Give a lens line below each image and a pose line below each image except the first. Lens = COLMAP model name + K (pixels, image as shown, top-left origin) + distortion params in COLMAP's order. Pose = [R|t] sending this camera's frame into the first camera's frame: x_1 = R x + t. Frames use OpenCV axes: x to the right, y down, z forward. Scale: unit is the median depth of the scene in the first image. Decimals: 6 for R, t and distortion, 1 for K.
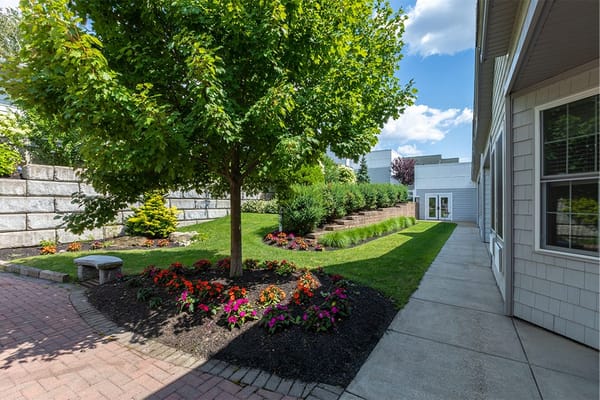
lens RADIAL K [[273.3, 0, 300.0], [0, 273.3, 200.0], [0, 0, 1]] dist [-0.001303, -0.000250]
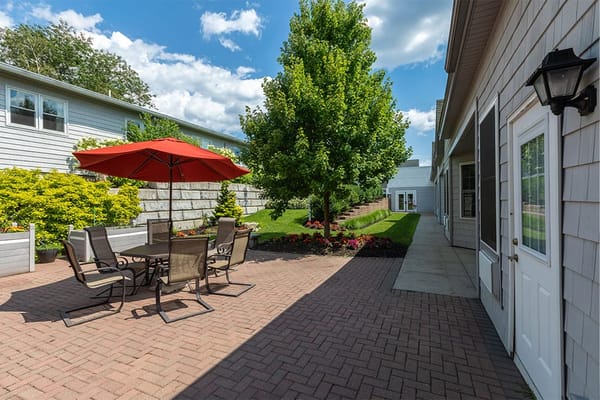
lens RADIAL K [[273.3, 0, 300.0], [0, 273.3, 200.0], [0, 0, 1]] dist [-0.001303, -0.000250]
pose [[0.992238, -0.018341, 0.122995, -0.218298], [0.016710, 0.999758, 0.014275, -0.012581], [-0.123227, -0.012109, 0.992305, -0.314328]]
